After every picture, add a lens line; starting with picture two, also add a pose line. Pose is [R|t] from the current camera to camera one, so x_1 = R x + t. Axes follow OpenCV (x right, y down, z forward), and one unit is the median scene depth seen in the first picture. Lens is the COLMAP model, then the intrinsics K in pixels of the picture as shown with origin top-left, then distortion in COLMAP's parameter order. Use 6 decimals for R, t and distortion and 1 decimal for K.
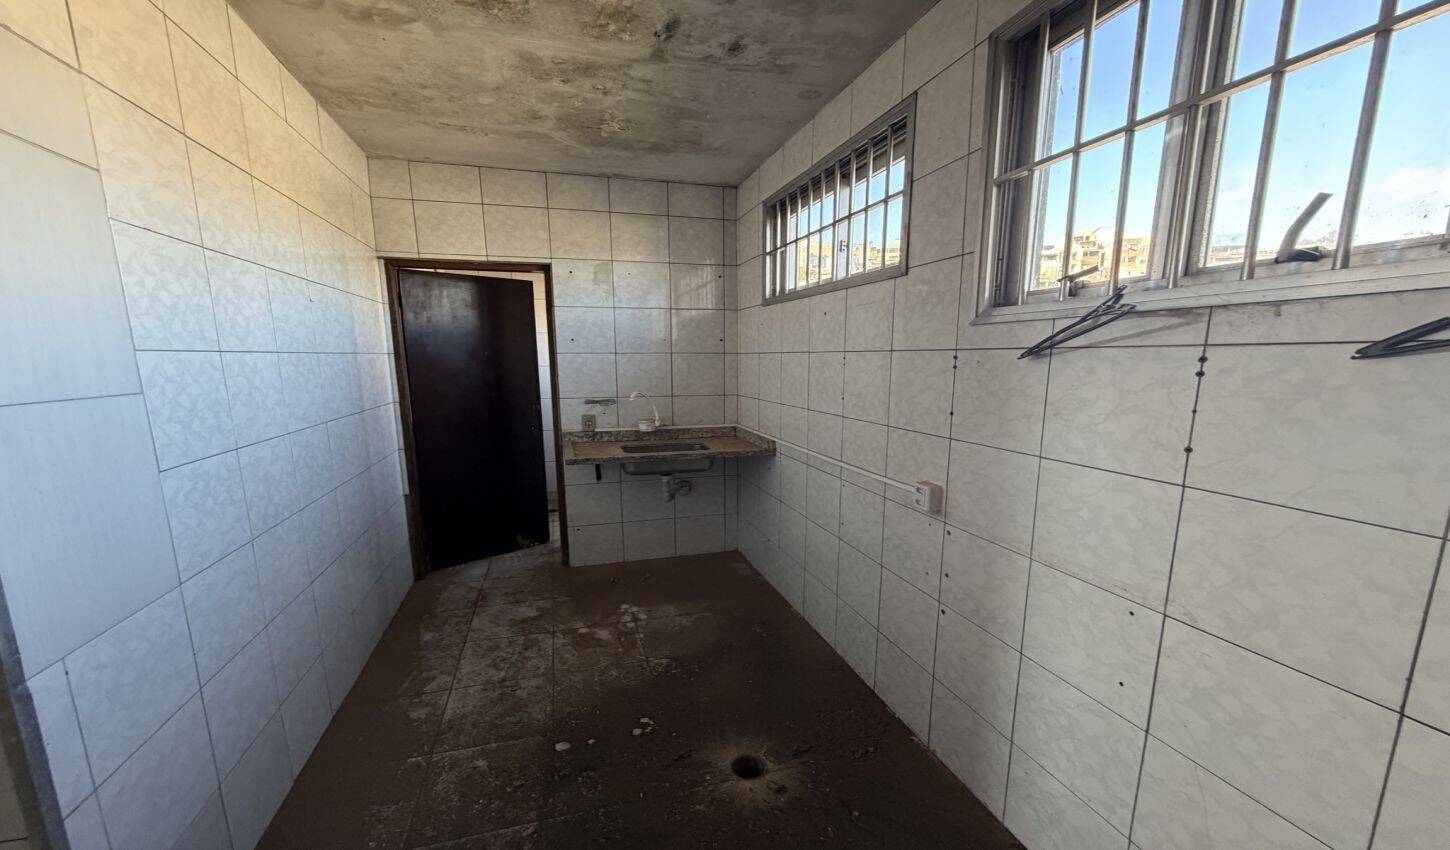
lens RADIAL K [[579.5, 0, 722.8], [0, 579.5, 467.7], [0, 0, 1]] dist [0.000049, -0.000029]
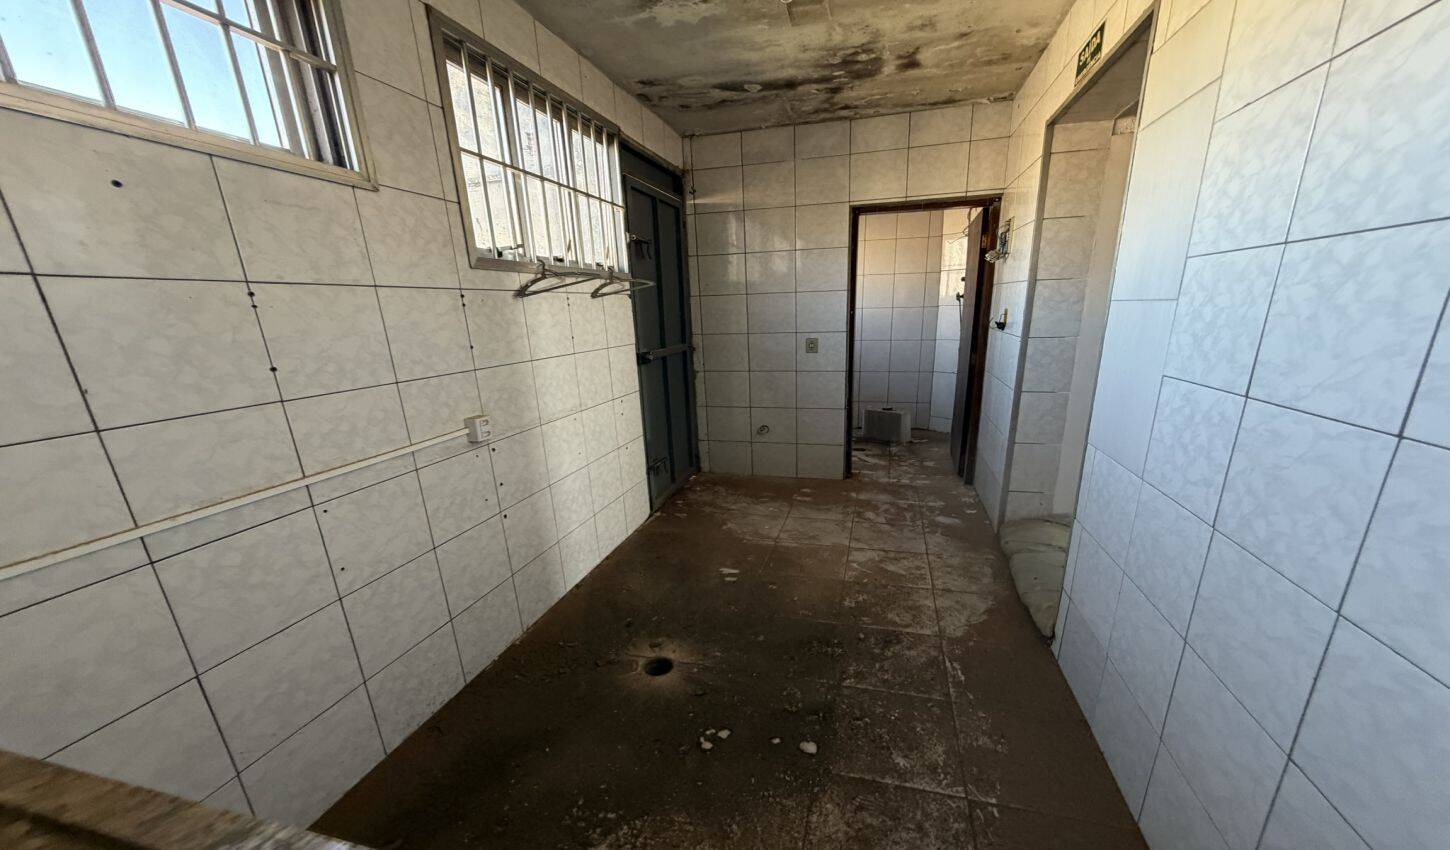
lens RADIAL K [[470.3, 0, 762.5], [0, 470.3, 430.2], [0, 0, 1]] dist [-0.000230, -0.000003]
pose [[-0.869039, -0.102425, 0.484025, -0.536983], [0.122771, 0.903089, 0.411530, -0.247132], [-0.479269, 0.417060, -0.772245, 1.459868]]
